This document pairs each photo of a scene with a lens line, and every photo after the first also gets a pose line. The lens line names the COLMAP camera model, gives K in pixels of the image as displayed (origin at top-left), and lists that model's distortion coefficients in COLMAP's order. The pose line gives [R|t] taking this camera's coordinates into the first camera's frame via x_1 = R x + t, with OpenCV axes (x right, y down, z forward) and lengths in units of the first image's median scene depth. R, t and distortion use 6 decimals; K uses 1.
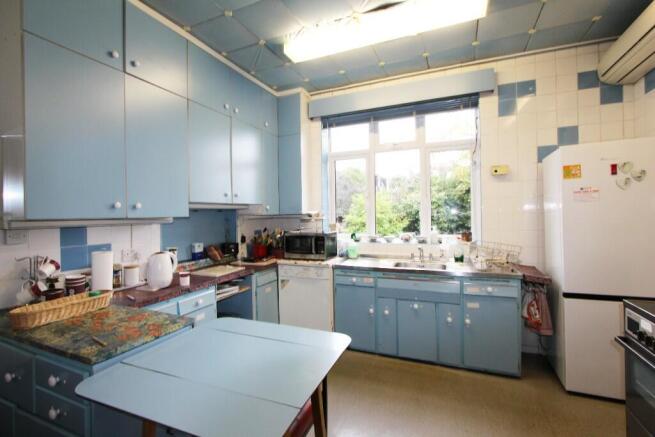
lens RADIAL K [[305.4, 0, 327.3], [0, 305.4, 214.7], [0, 0, 1]] dist [-0.017187, 0.001916]
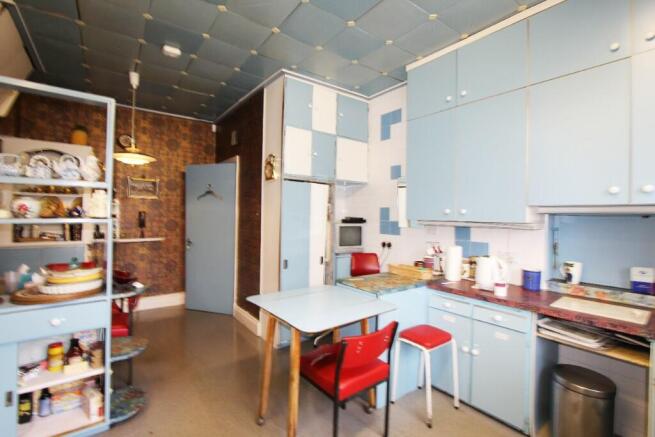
lens RADIAL K [[305.4, 0, 328.5], [0, 305.4, 218.7], [0, 0, 1]] dist [-0.017187, 0.001916]
pose [[-0.499843, 0.022452, -0.865825, 0.659932], [-0.003236, 0.999609, 0.027789, -0.032299], [0.866110, 0.016692, -0.499575, 1.137285]]
